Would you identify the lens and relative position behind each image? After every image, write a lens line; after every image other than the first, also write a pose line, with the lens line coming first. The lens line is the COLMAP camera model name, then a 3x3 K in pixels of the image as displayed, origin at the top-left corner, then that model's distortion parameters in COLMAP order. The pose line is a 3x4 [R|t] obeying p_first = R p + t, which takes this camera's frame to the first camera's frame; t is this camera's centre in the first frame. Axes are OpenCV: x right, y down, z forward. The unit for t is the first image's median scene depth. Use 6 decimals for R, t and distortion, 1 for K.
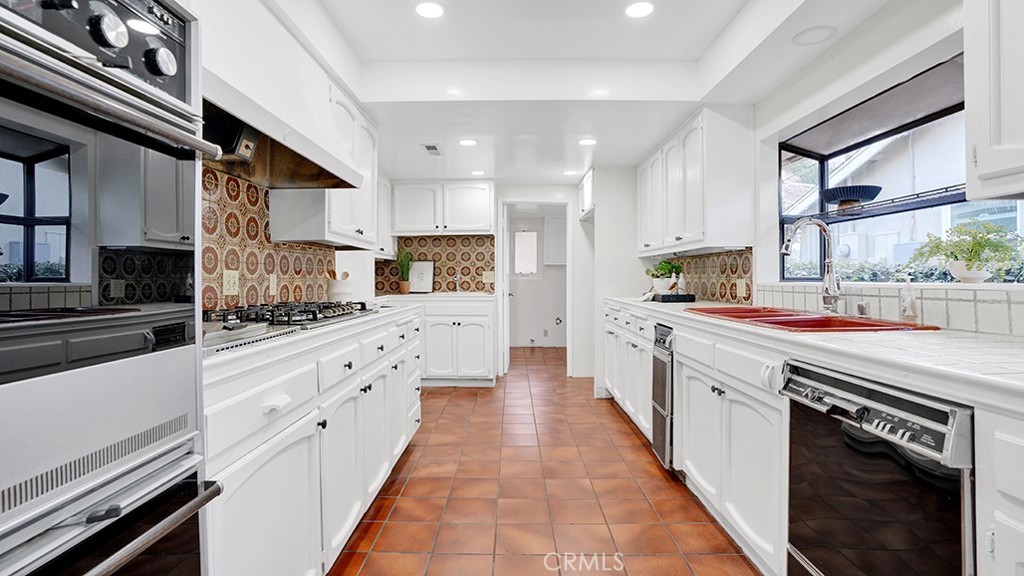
lens RADIAL K [[475.4, 0, 517.8], [0, 475.4, 290.1], [0, 0, 1]] dist [-0.059374, 0.024752]
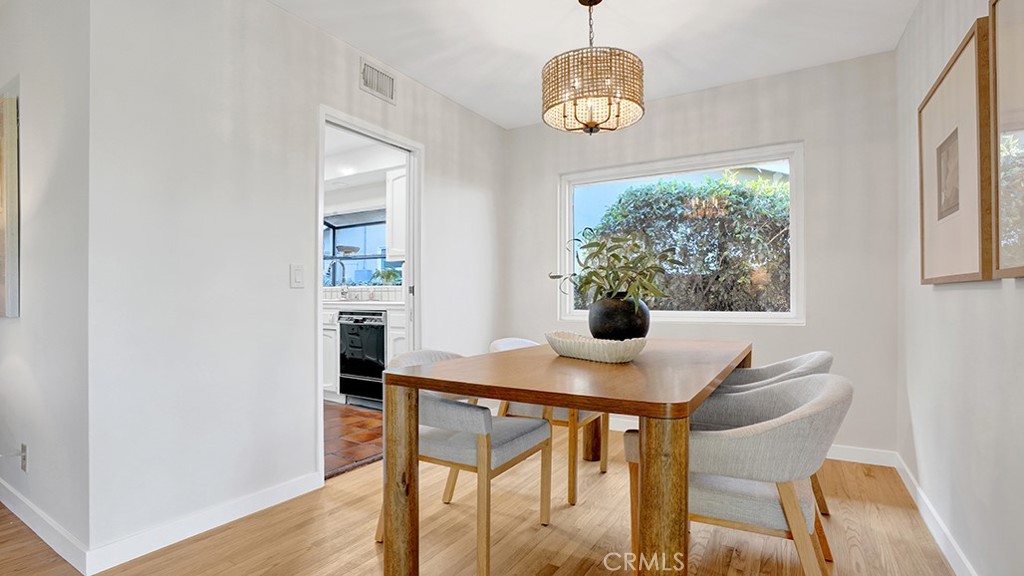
lens RADIAL K [[475.4, 0, 517.8], [0, 475.4, 290.1], [0, 0, 1]] dist [-0.059374, 0.024752]
pose [[0.509268, 0.018506, 0.860409, -0.952926], [0.016730, 0.999367, -0.031397, 0.093576], [-0.860446, 0.030384, 0.508636, -1.005093]]
